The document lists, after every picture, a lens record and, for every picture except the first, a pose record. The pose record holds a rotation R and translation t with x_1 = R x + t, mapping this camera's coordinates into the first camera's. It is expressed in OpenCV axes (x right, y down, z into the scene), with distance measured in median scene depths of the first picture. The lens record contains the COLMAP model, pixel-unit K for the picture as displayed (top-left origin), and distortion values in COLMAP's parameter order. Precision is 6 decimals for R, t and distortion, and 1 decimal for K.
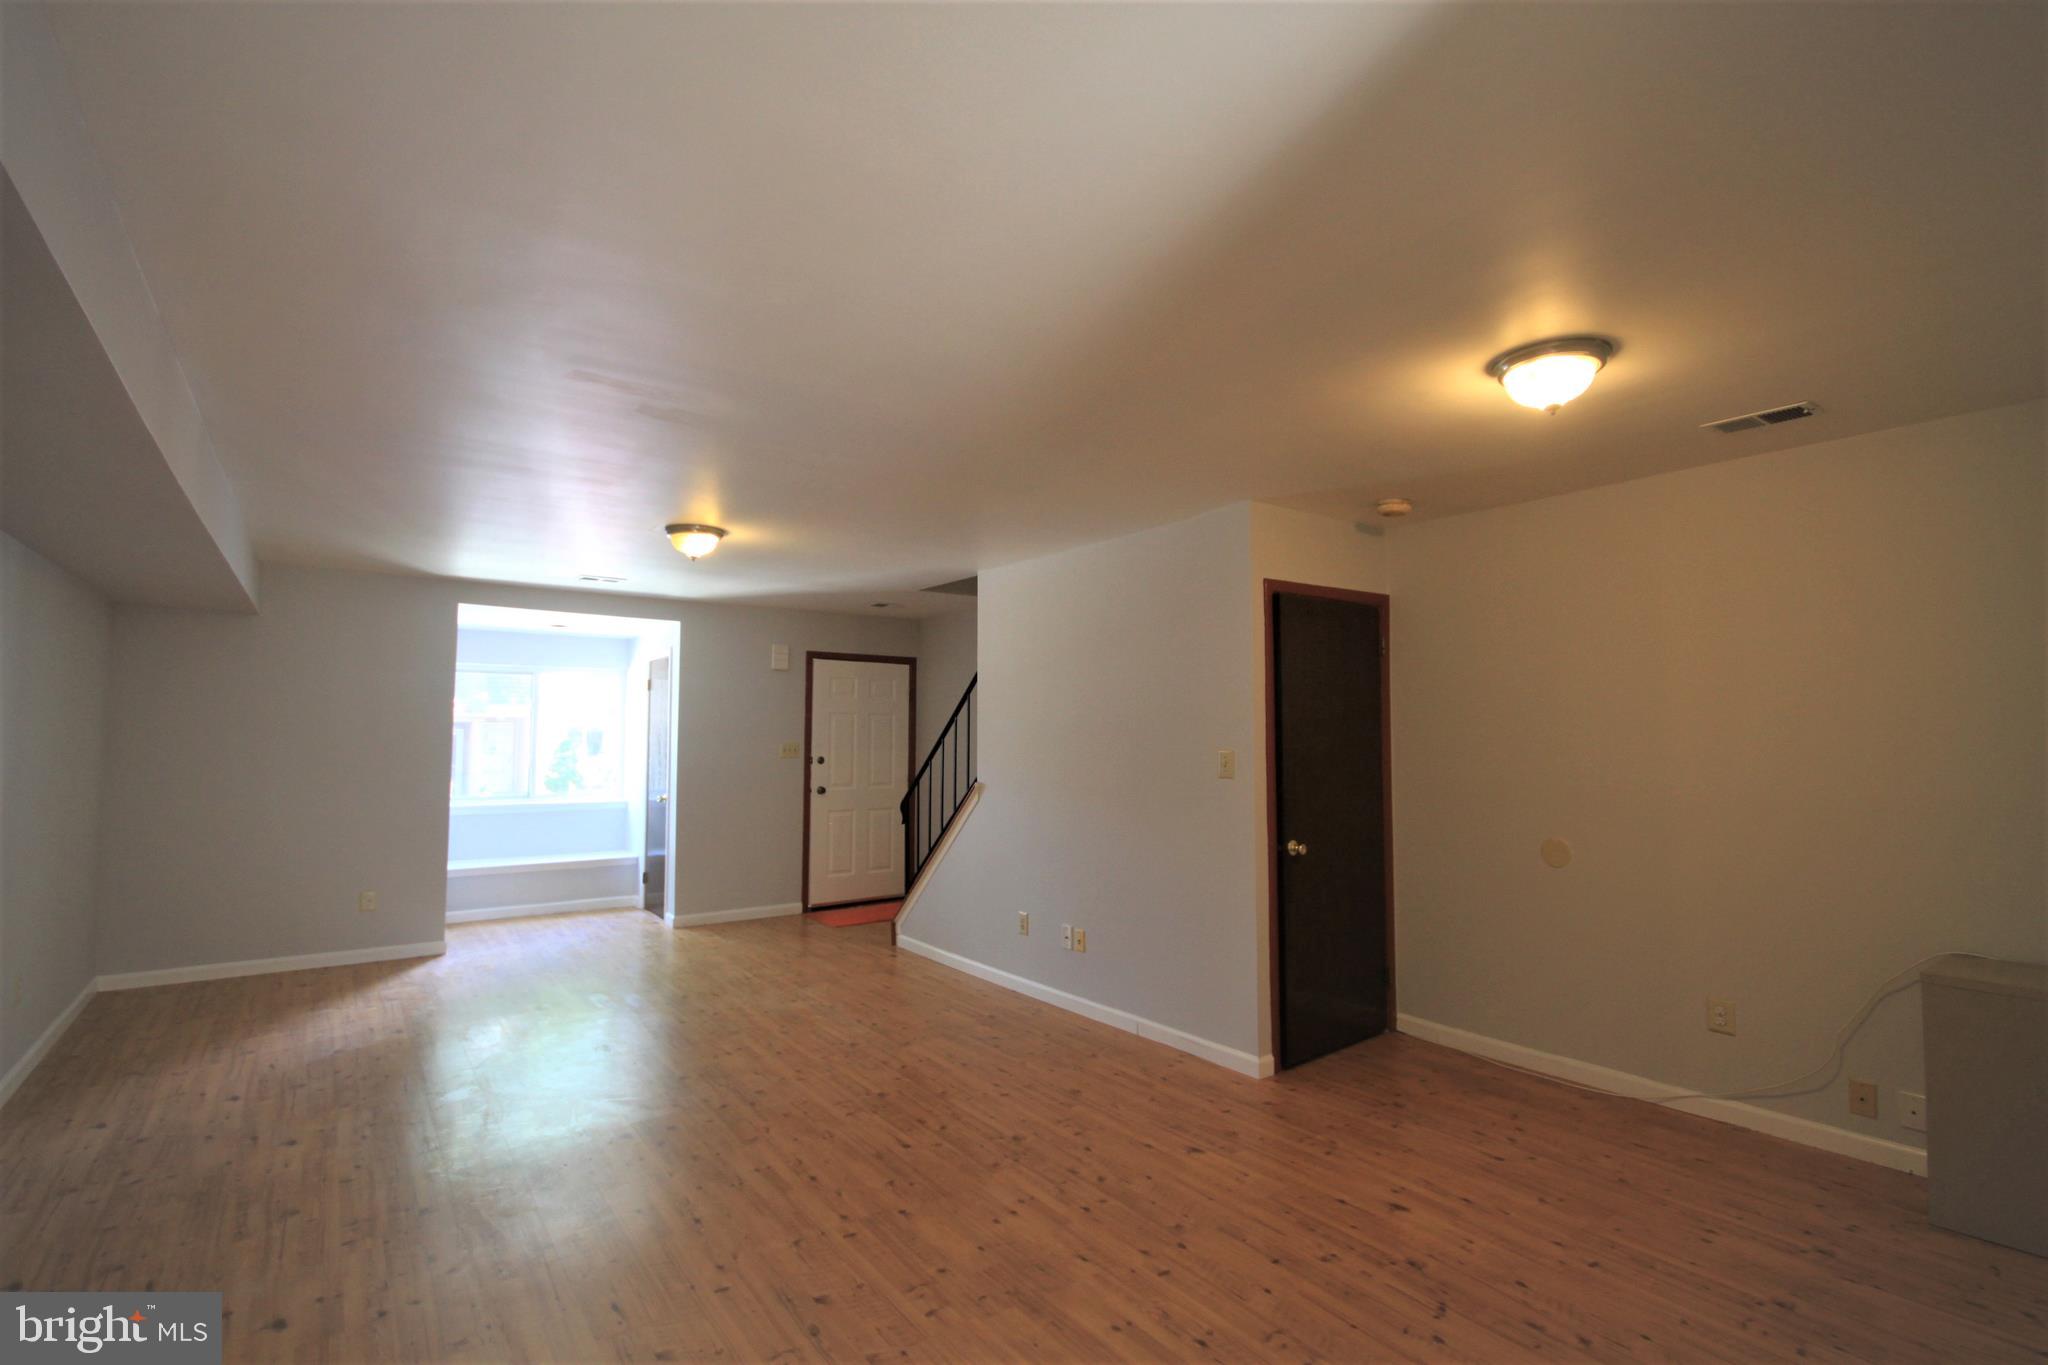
lens RADIAL K [[937.6, 0, 1022.7], [0, 937.6, 676.7], [0, 0, 1]] dist [0.000397, -0.006182]
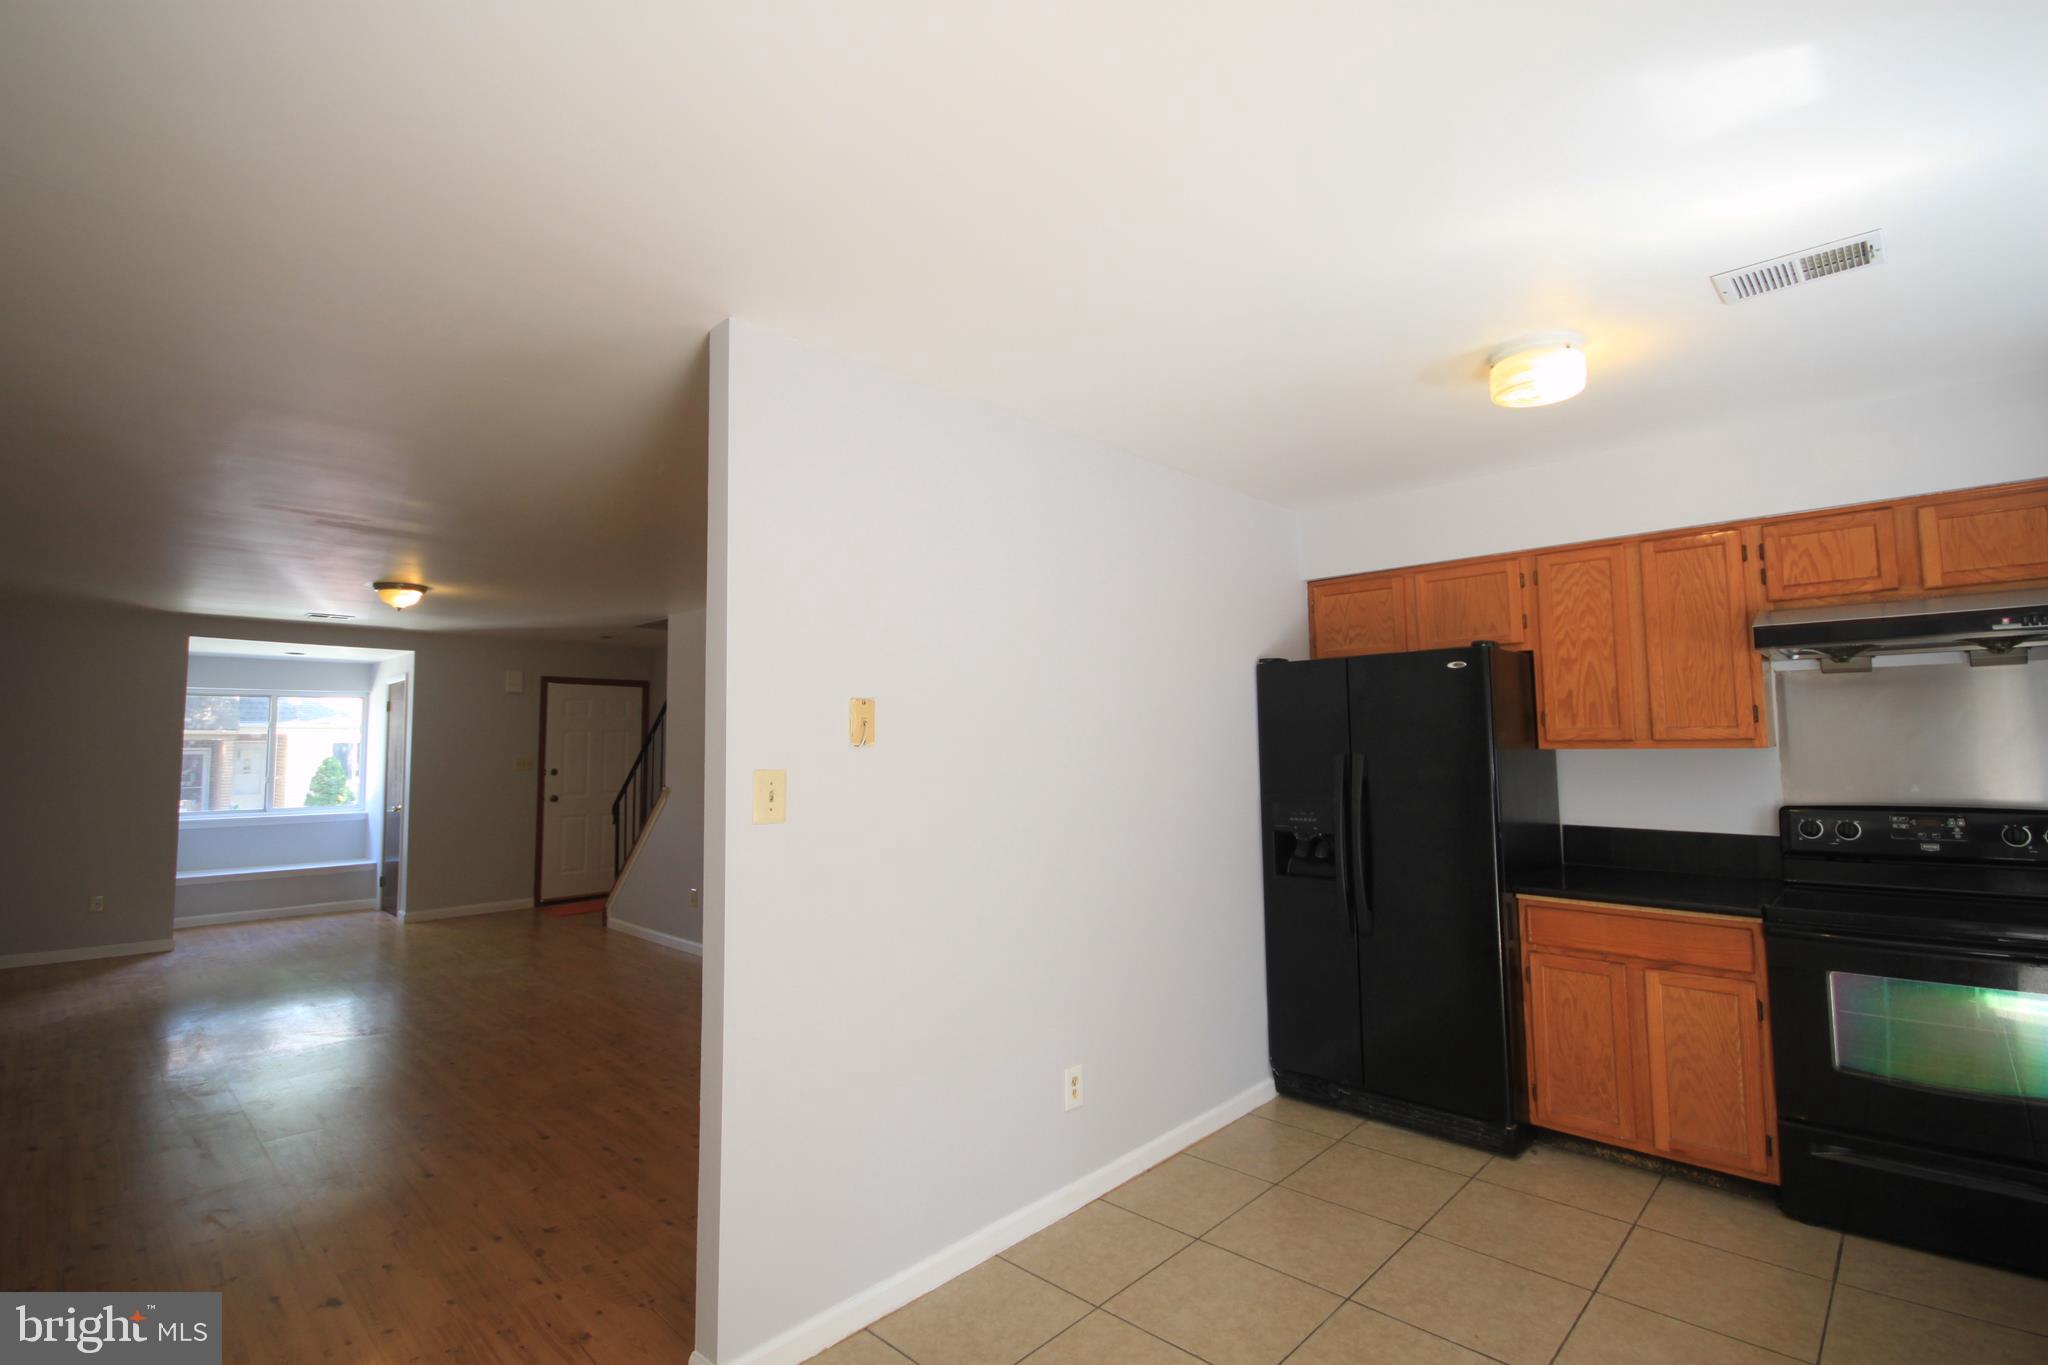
lens RADIAL K [[937.6, 0, 1022.1], [0, 937.6, 678.6], [0, 0, 1]] dist [0.000397, -0.006182]
pose [[0.985049, -0.001762, 0.172263, 0.281438], [0.002951, 0.999974, -0.006645, -0.028418], [-0.172247, 0.007054, 0.985029, -0.406796]]
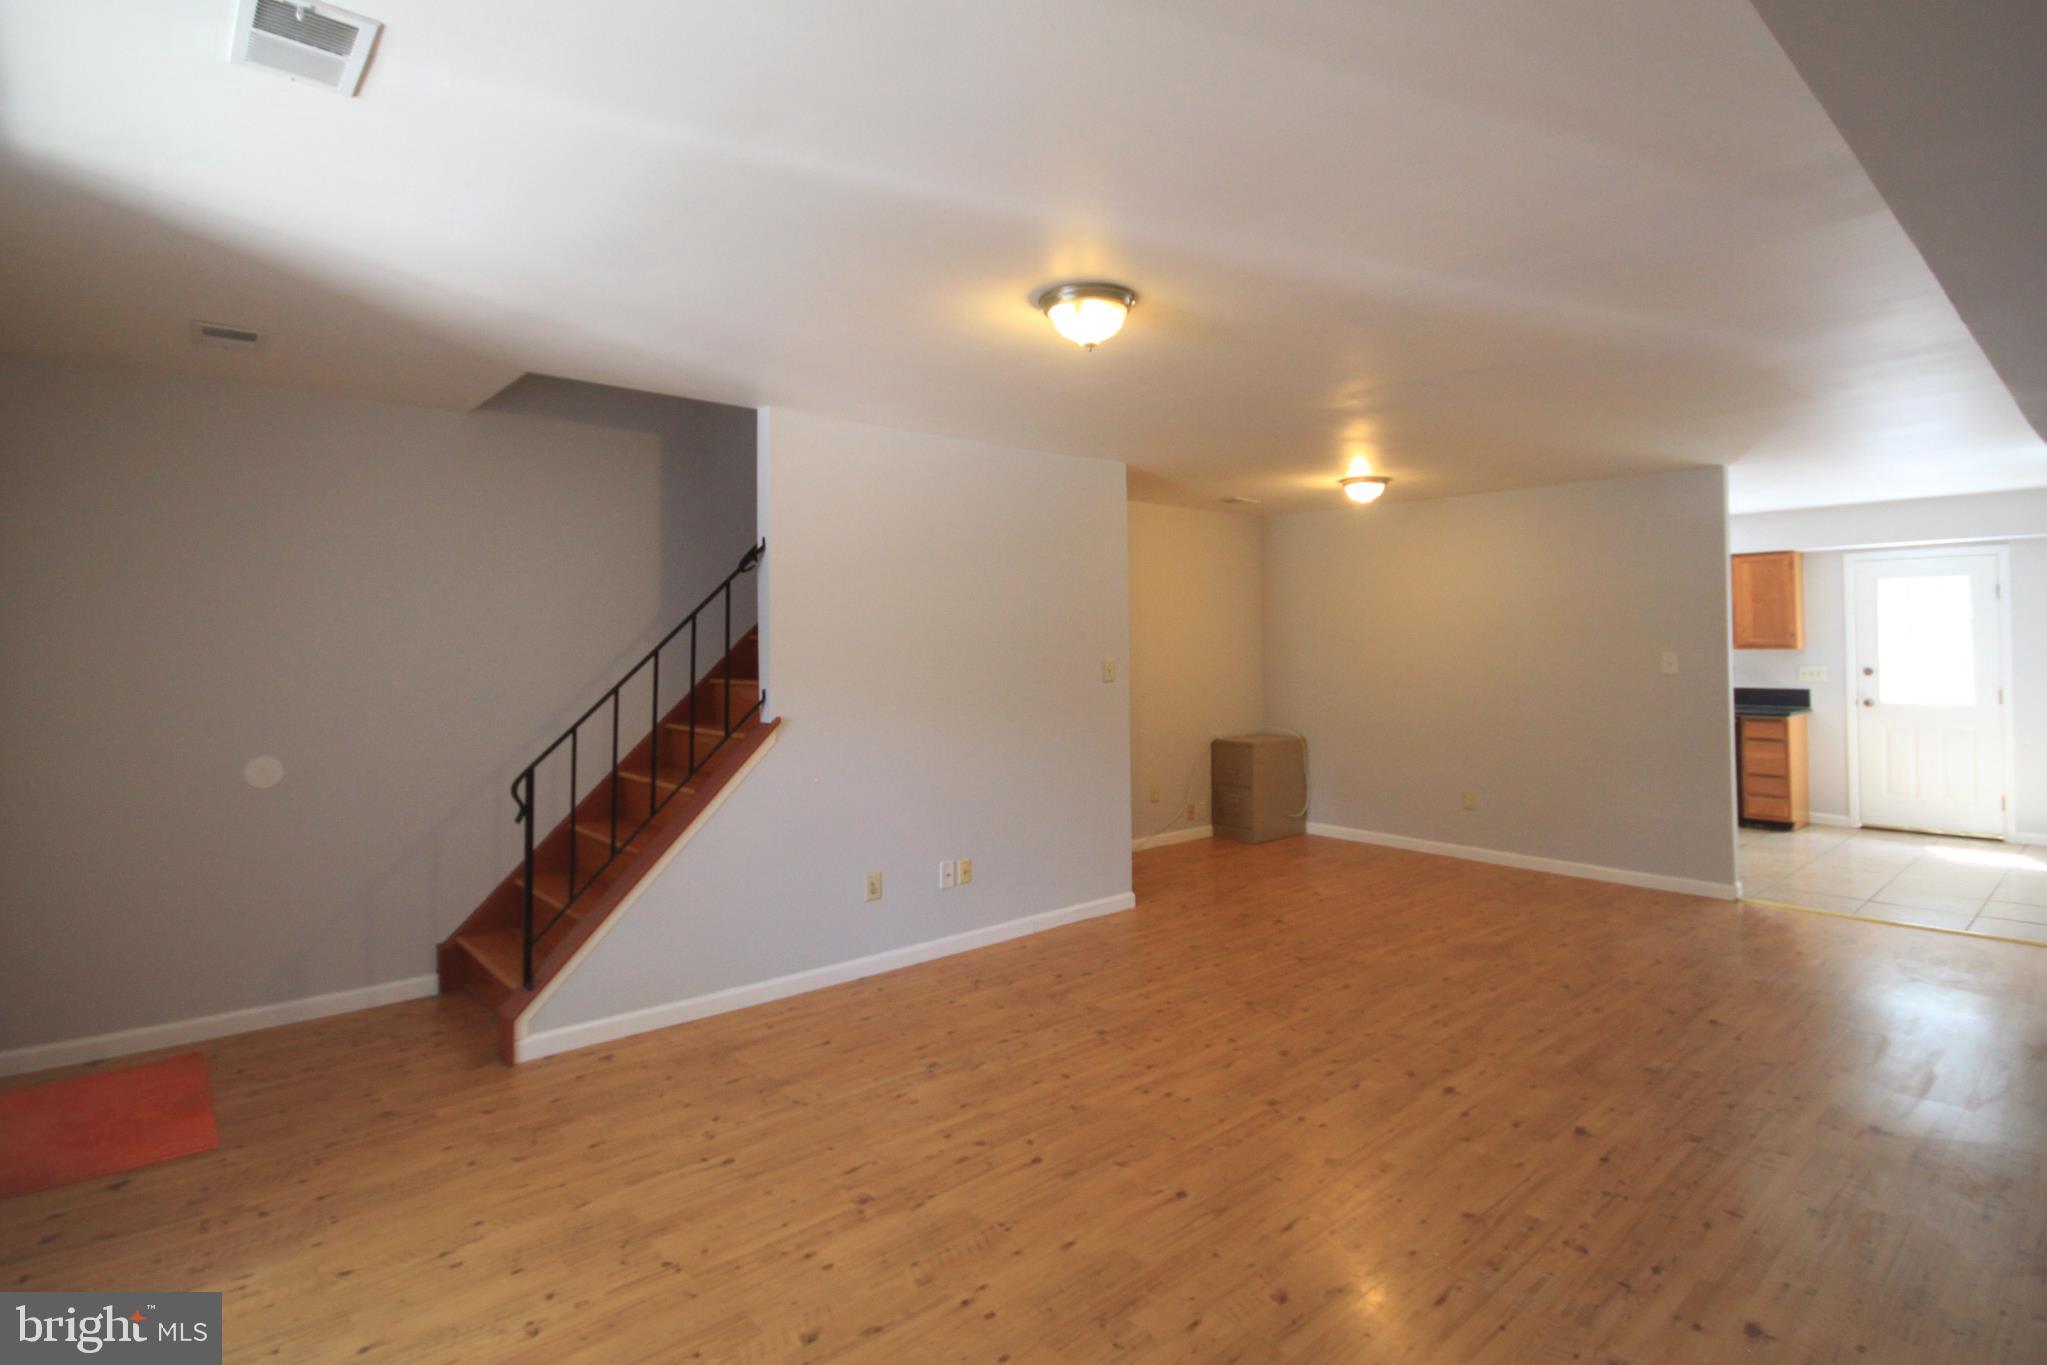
lens RADIAL K [[1022.1, 0, 1056.9], [0, 1022.1, 619.4], [0, 0, 1]] dist [0.005290, 0.000448]
pose [[-0.109752, 0.027979, 0.993565, -1.096083], [-0.059043, 0.997655, -0.034616, 0.079621], [-0.992204, -0.062462, -0.107842, 1.210711]]
